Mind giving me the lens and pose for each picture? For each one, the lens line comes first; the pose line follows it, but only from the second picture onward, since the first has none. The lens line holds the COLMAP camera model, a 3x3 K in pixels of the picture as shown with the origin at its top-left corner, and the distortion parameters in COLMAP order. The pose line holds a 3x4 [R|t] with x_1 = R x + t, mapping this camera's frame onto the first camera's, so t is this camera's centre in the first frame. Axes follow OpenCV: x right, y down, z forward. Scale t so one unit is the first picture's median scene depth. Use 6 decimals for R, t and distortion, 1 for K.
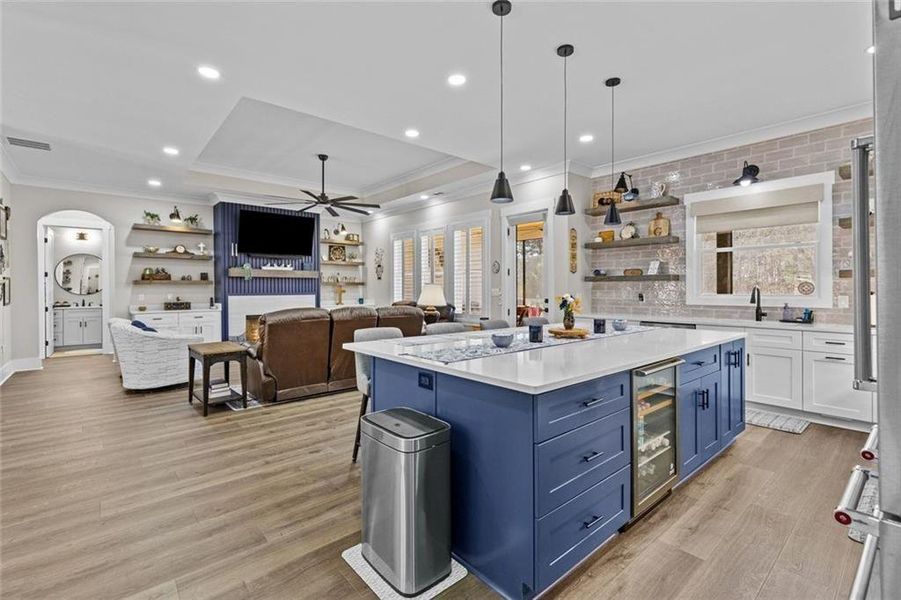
lens RADIAL K [[408.5, 0, 454.2], [0, 408.5, 285.1], [0, 0, 1]] dist [0.009607, -0.000564]
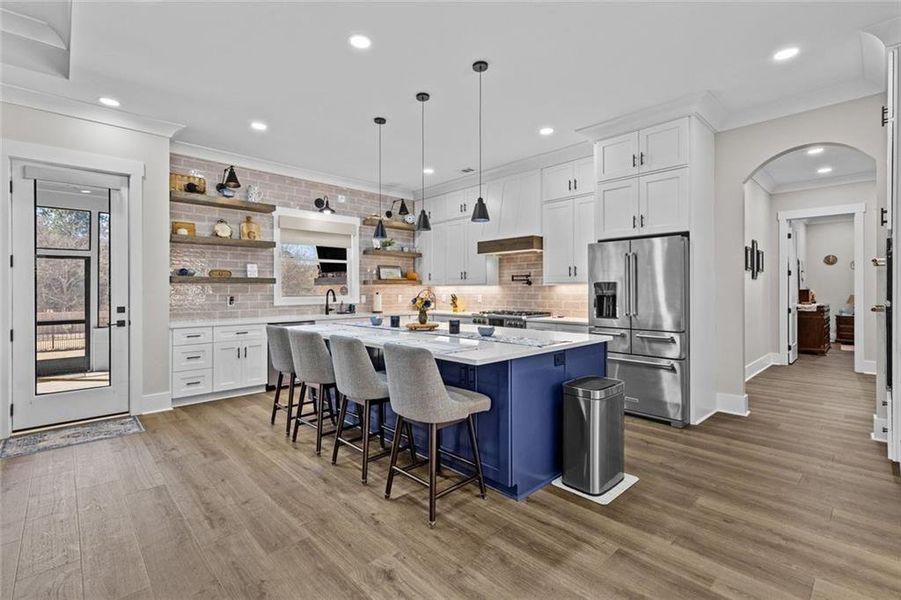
lens RADIAL K [[408.5, 0, 449.0], [0, 408.5, 288.7], [0, 0, 1]] dist [0.009607, -0.000564]
pose [[-0.042973, 0.006037, 0.999058, -0.394637], [-0.005147, 0.999967, -0.006264, 0.004694], [-0.999063, -0.005411, -0.042941, 0.404098]]
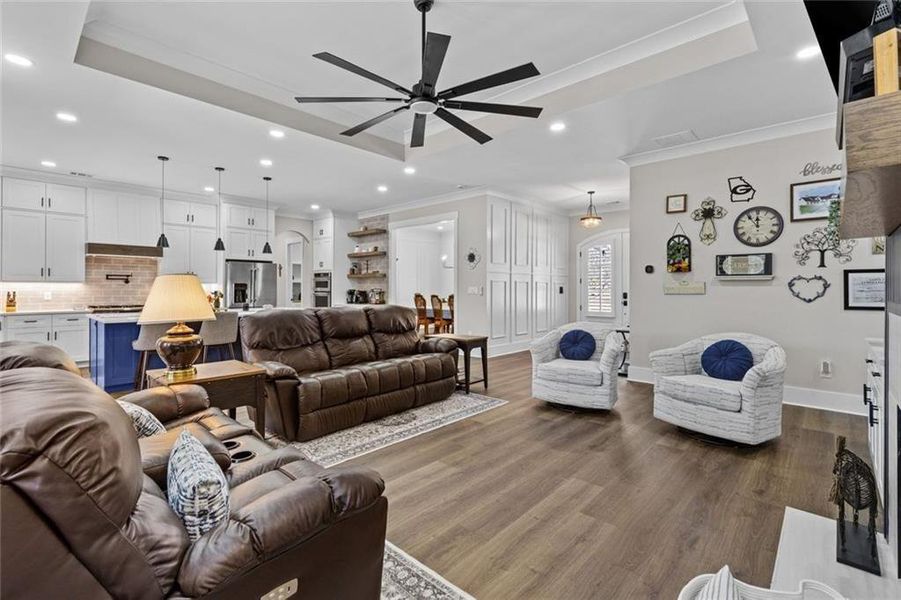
lens RADIAL K [[408.5, 0, 454.2], [0, 408.5, 286.1], [0, 0, 1]] dist [0.009607, -0.000564]
pose [[-0.993190, 0.001441, -0.116497, -0.261714], [0.002916, 0.999918, -0.012489, 0.012795], [0.116470, -0.012744, -0.993112, 1.285989]]
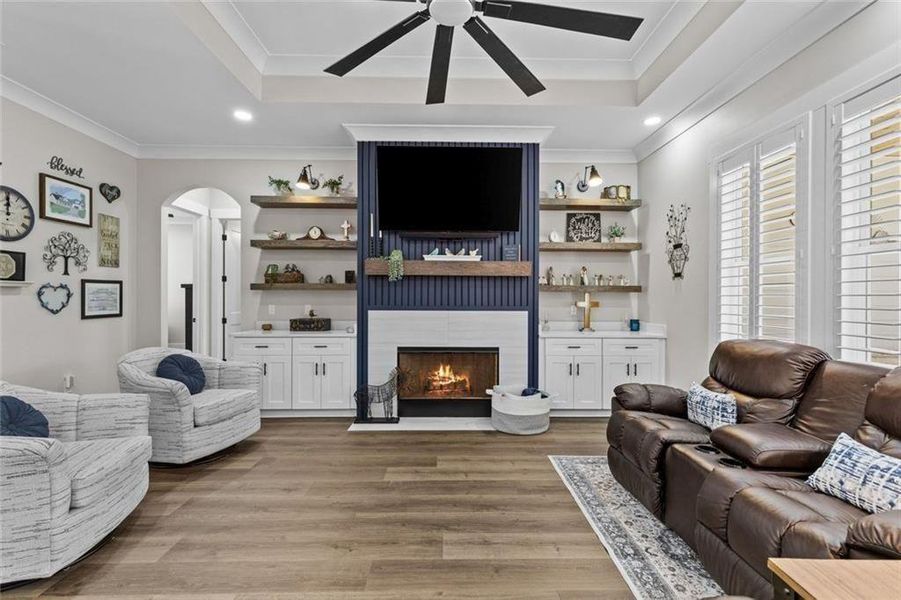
lens RADIAL K [[408.5, 0, 453.0], [0, 408.5, 298.0], [0, 0, 1]] dist [0.009607, -0.000564]
pose [[0.764456, 0.006994, -0.644638, -0.113761], [-0.001477, 0.999958, 0.009097, 0.004863], [0.644674, -0.006002, 0.764434, 0.686942]]
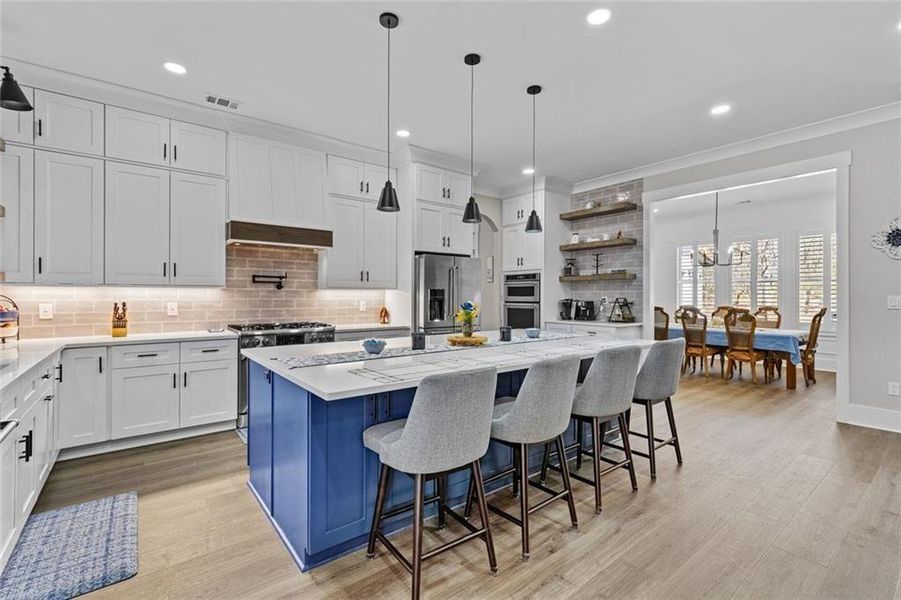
lens RADIAL K [[408.5, 0, 456.7], [0, 408.5, 294.5], [0, 0, 1]] dist [0.009607, -0.000564]
pose [[-0.999103, 0.000664, 0.042331, 0.107674], [0.000152, 0.999927, -0.012091, 0.007472], [-0.042336, -0.012073, -0.999030, 0.826316]]
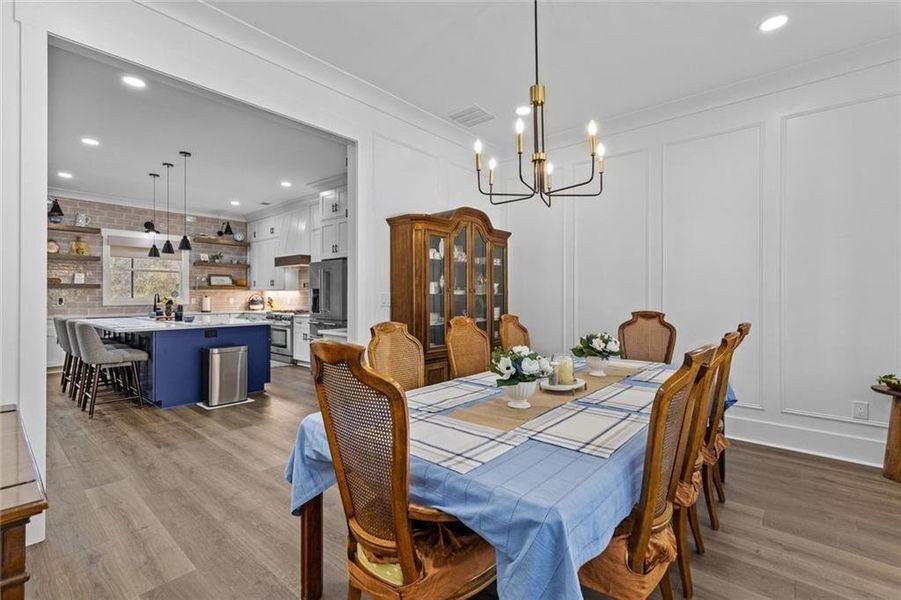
lens RADIAL K [[408.5, 0, 449.5], [0, 408.5, 294.4], [0, 0, 1]] dist [0.009607, -0.000564]
pose [[-0.136455, 0.003768, 0.990639, -0.717341], [-0.007780, 0.999958, -0.004876, 0.004627], [-0.990616, -0.008372, -0.136420, -0.001008]]
